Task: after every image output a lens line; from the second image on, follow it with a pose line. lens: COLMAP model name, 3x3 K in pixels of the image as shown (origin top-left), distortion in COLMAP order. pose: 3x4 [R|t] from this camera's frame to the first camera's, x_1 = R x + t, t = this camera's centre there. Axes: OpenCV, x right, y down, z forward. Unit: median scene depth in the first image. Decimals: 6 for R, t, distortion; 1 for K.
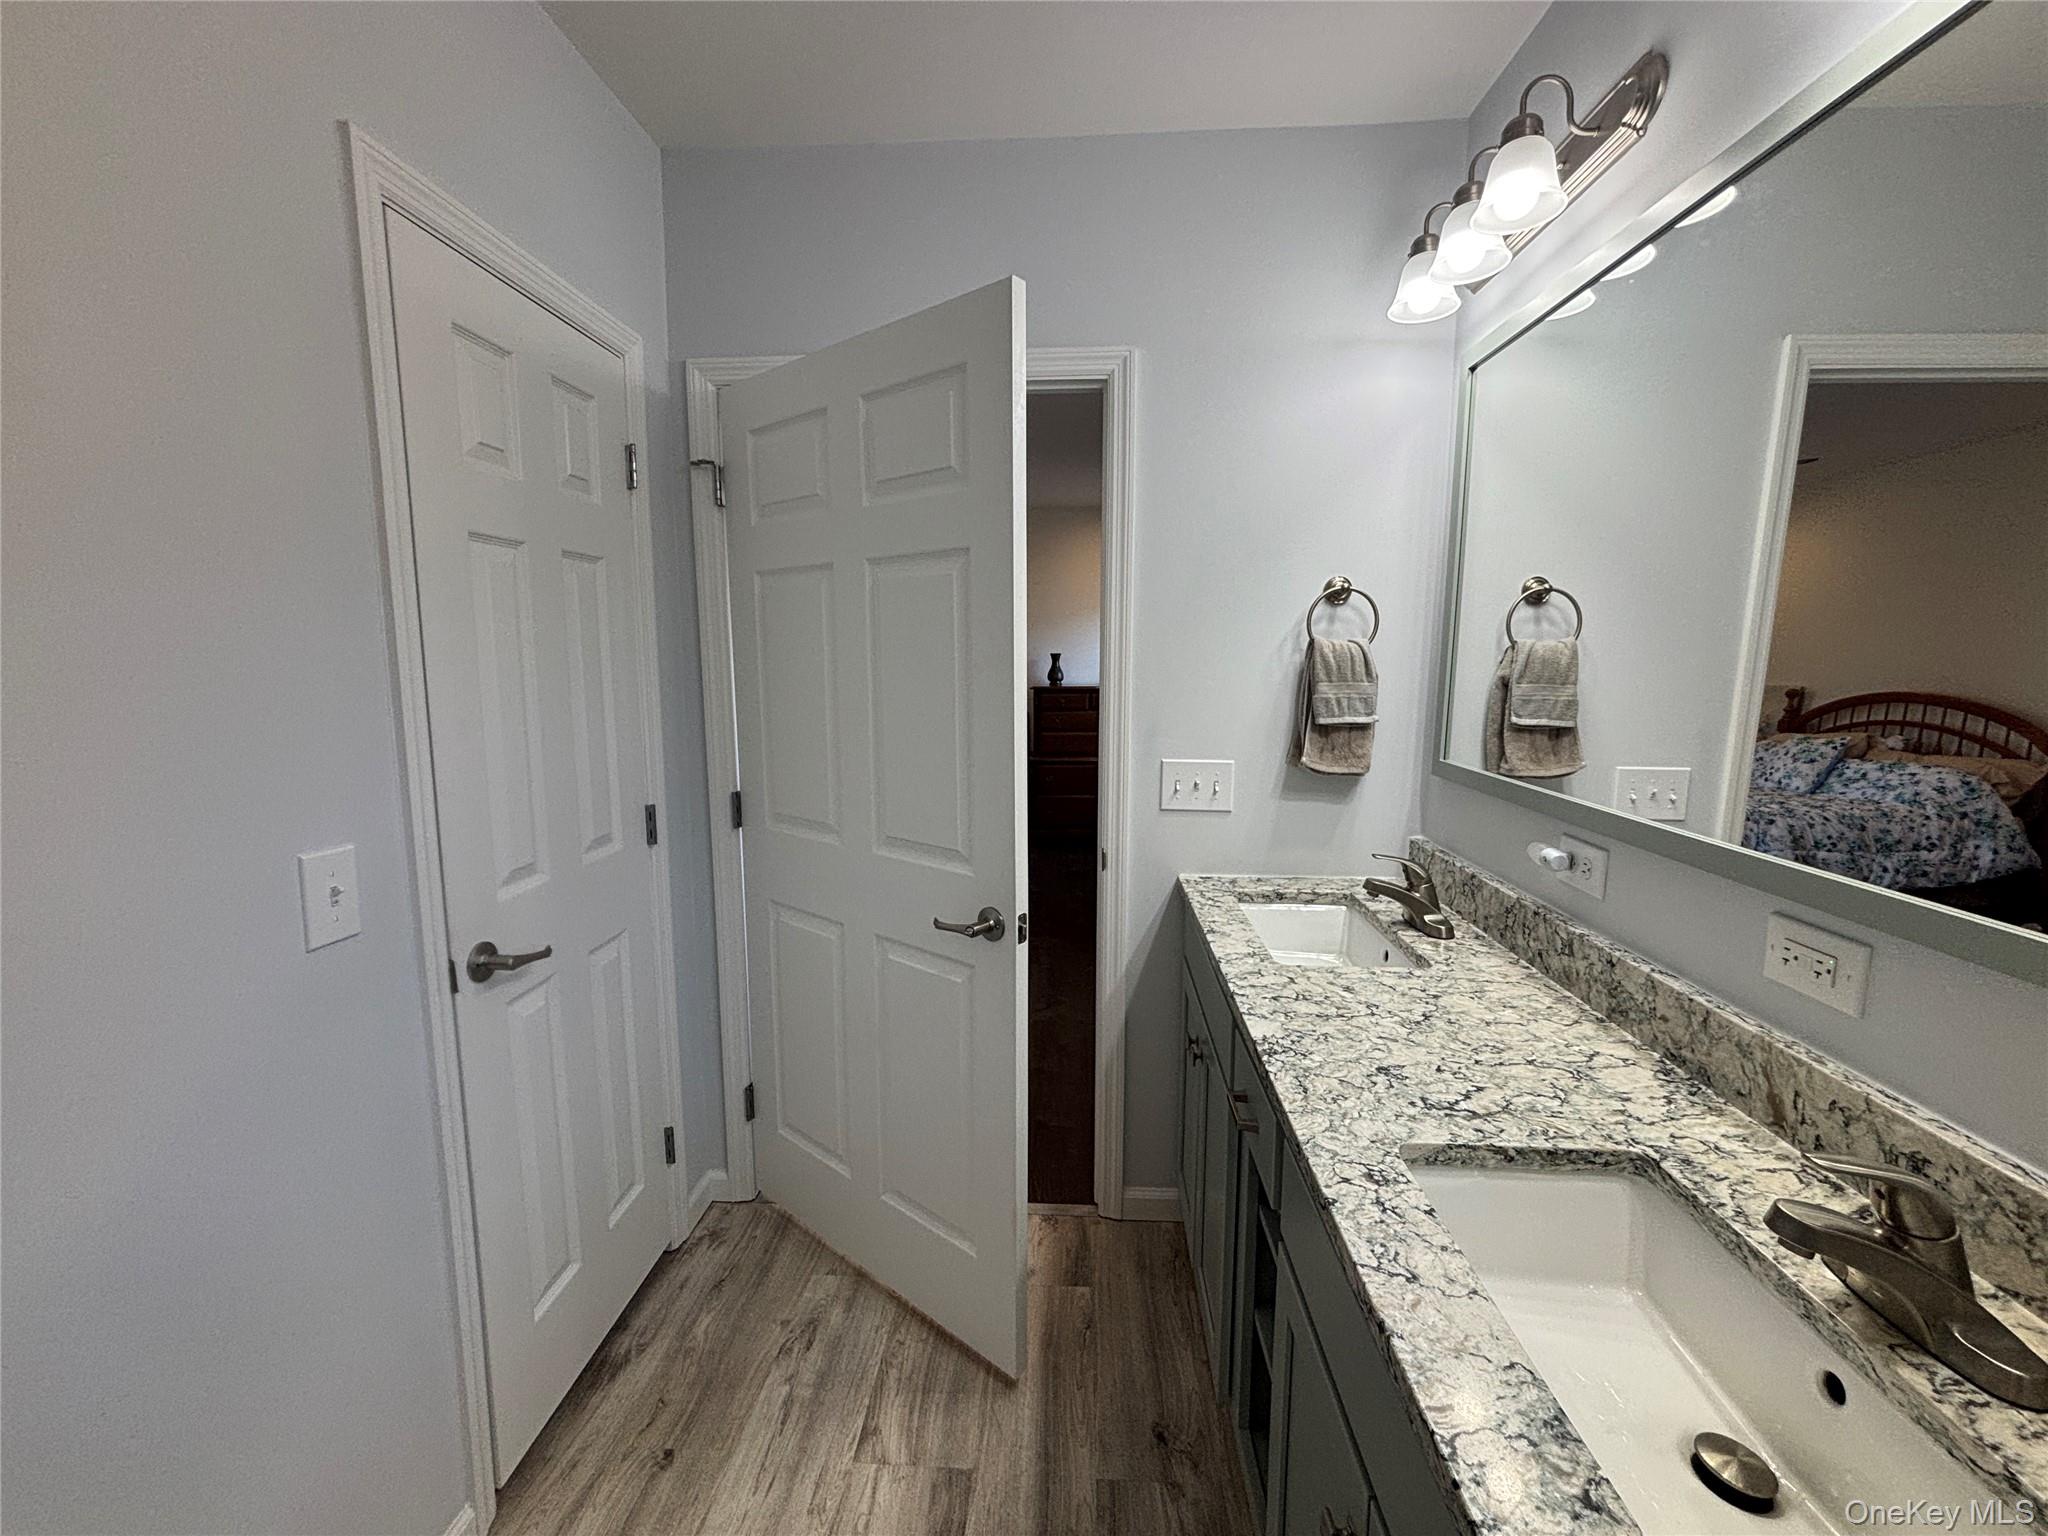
lens RADIAL K [[825.6, 0, 1019.8], [0, 825.6, 770.9], [0, 0, 1]] dist [-0.049953, 0.016067]
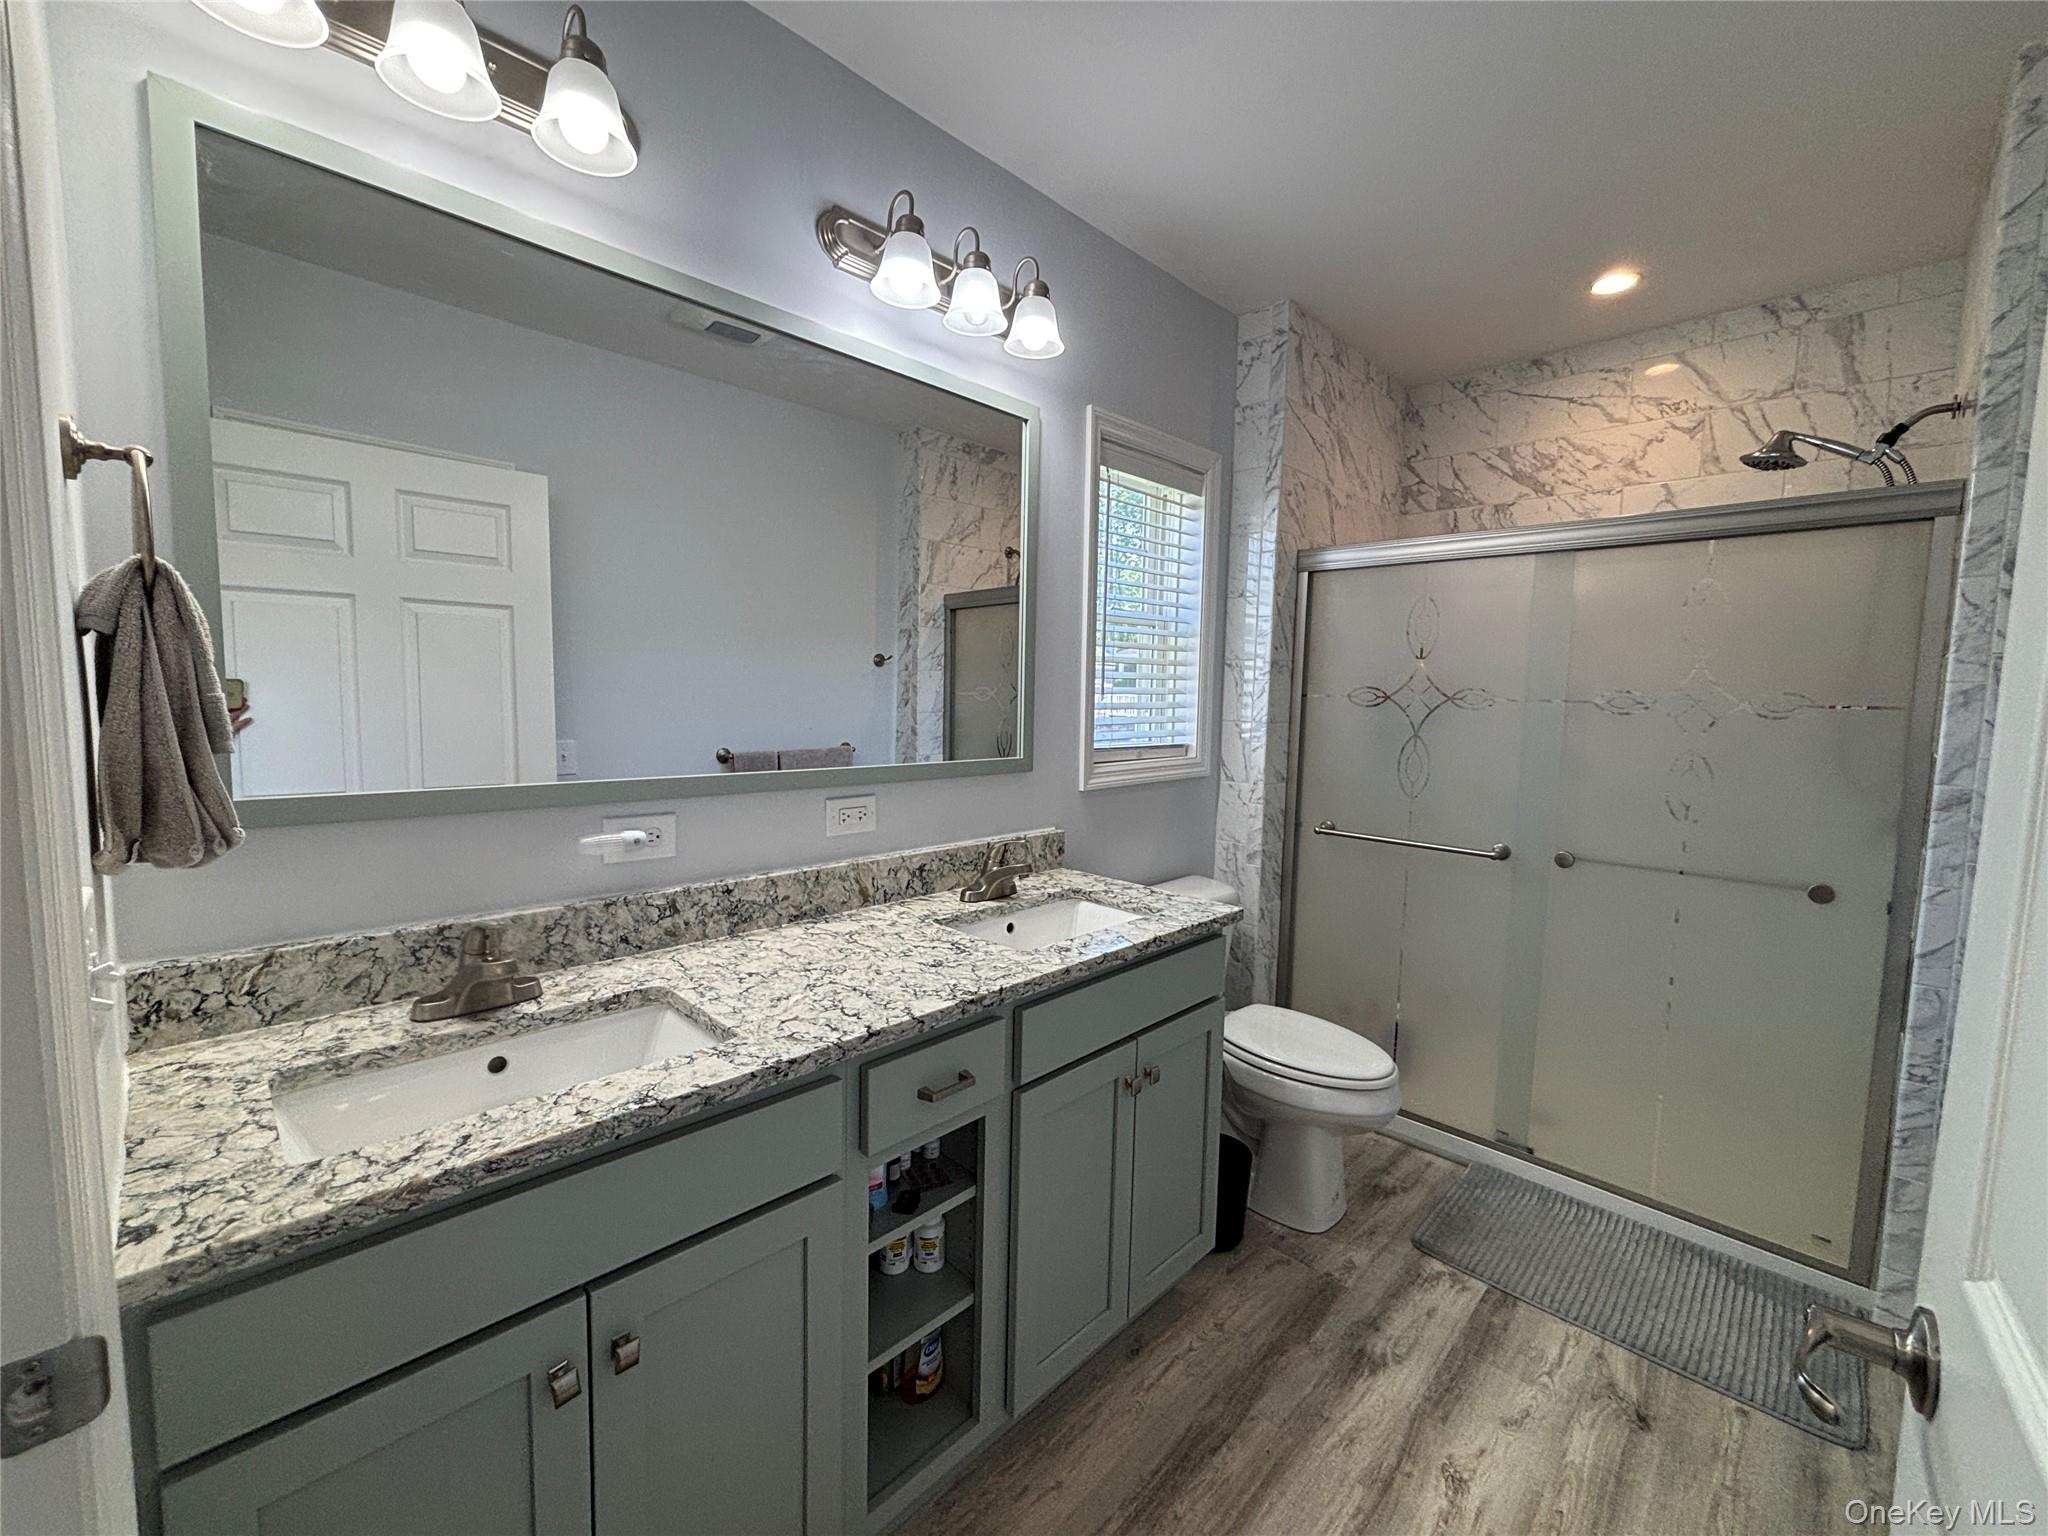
lens RADIAL K [[823.5, 0, 1021.0], [0, 823.5, 762.6], [0, 0, 1]] dist [0.002091, -0.000887]
pose [[-0.759241, -0.072256, 0.646786, -0.379394], [0.067746, 0.979644, 0.188966, -0.149854], [-0.647274, 0.187288, -0.738890, 1.411346]]
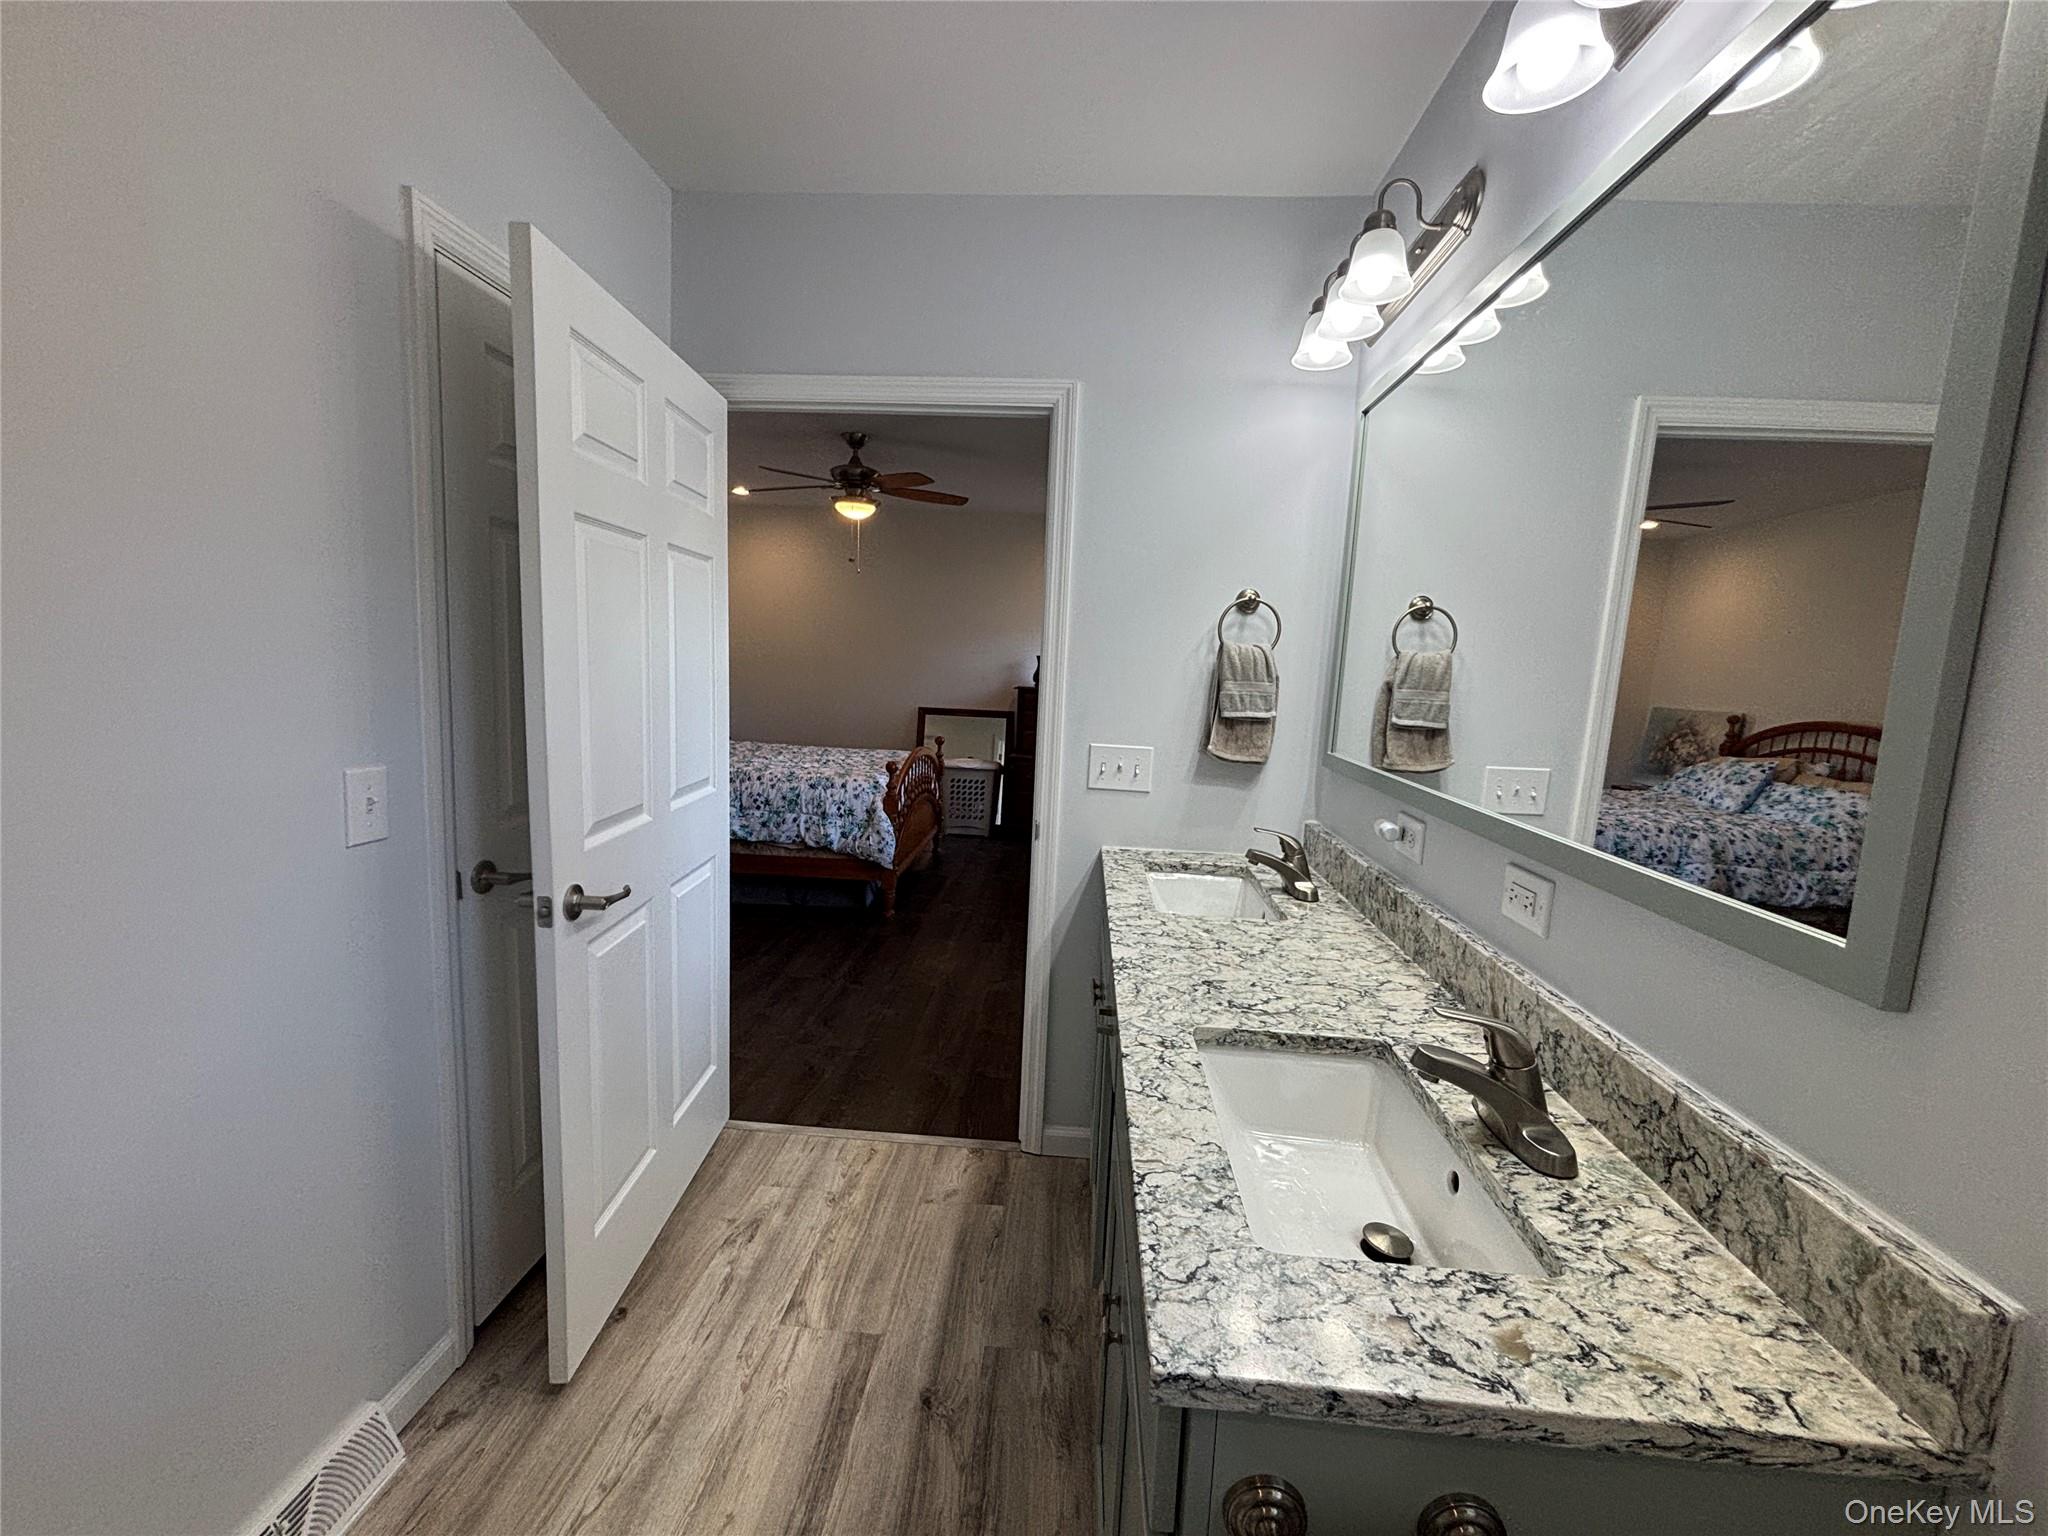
lens RADIAL K [[825.4, 0, 1024.0], [0, 825.4, 768.0], [0, 0, 1]] dist [-0.025018, -0.000273]
pose [[0.999148, 0.041068, 0.004060, 0.113959], [-0.041032, 0.999122, -0.008512, 0.047575], [-0.004406, 0.008338, 0.999956, -0.200614]]
